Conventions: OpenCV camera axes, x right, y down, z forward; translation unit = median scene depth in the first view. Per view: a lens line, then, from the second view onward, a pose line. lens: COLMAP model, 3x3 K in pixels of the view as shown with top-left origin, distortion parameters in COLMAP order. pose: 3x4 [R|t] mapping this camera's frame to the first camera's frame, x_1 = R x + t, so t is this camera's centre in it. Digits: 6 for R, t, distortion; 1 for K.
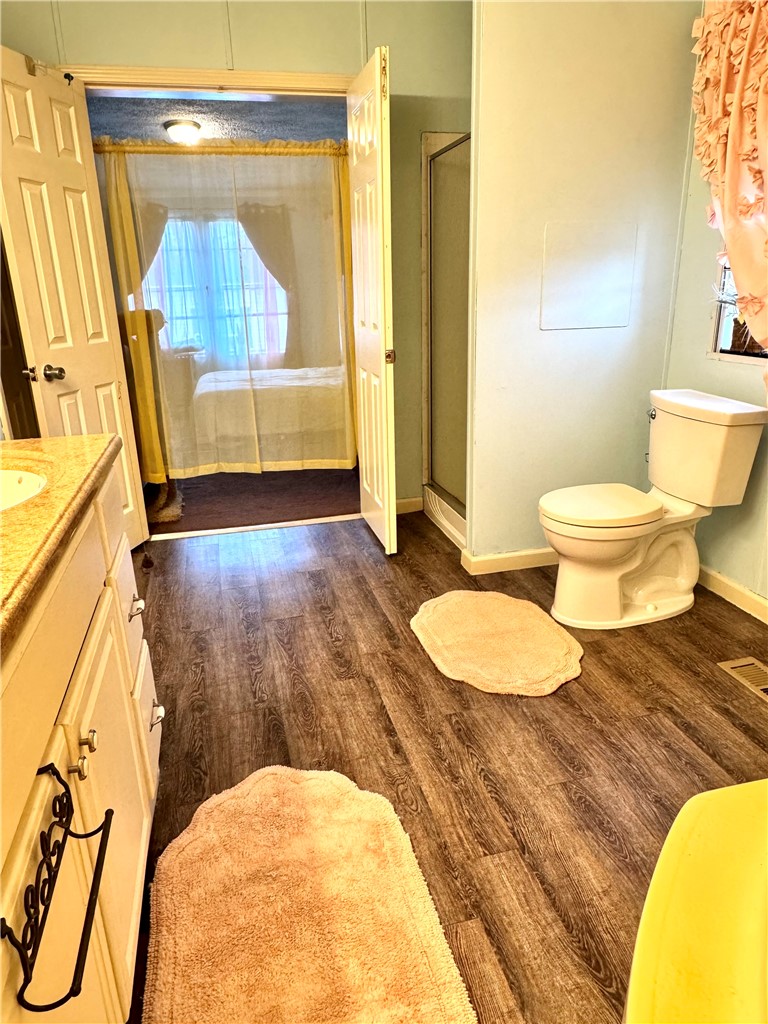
lens RADIAL K [[673.0, 0, 384.1], [0, 673.0, 511.8], [0, 0, 1]] dist [-0.003784, -0.000730]
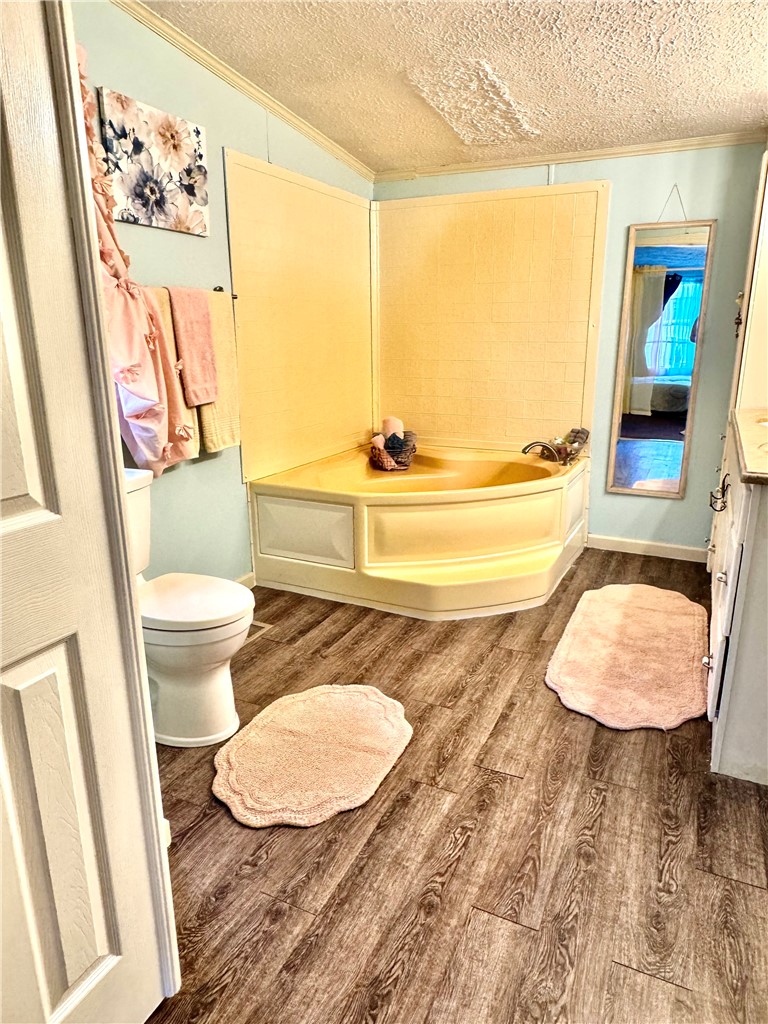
lens RADIAL K [[673.0, 0, 384.3], [0, 673.0, 513.3], [0, 0, 1]] dist [-0.003784, -0.000730]
pose [[-0.773605, -0.142160, 0.617515, -0.471757], [0.221874, 0.852051, 0.474111, -0.545392], [-0.593554, 0.503785, -0.627610, 1.568065]]
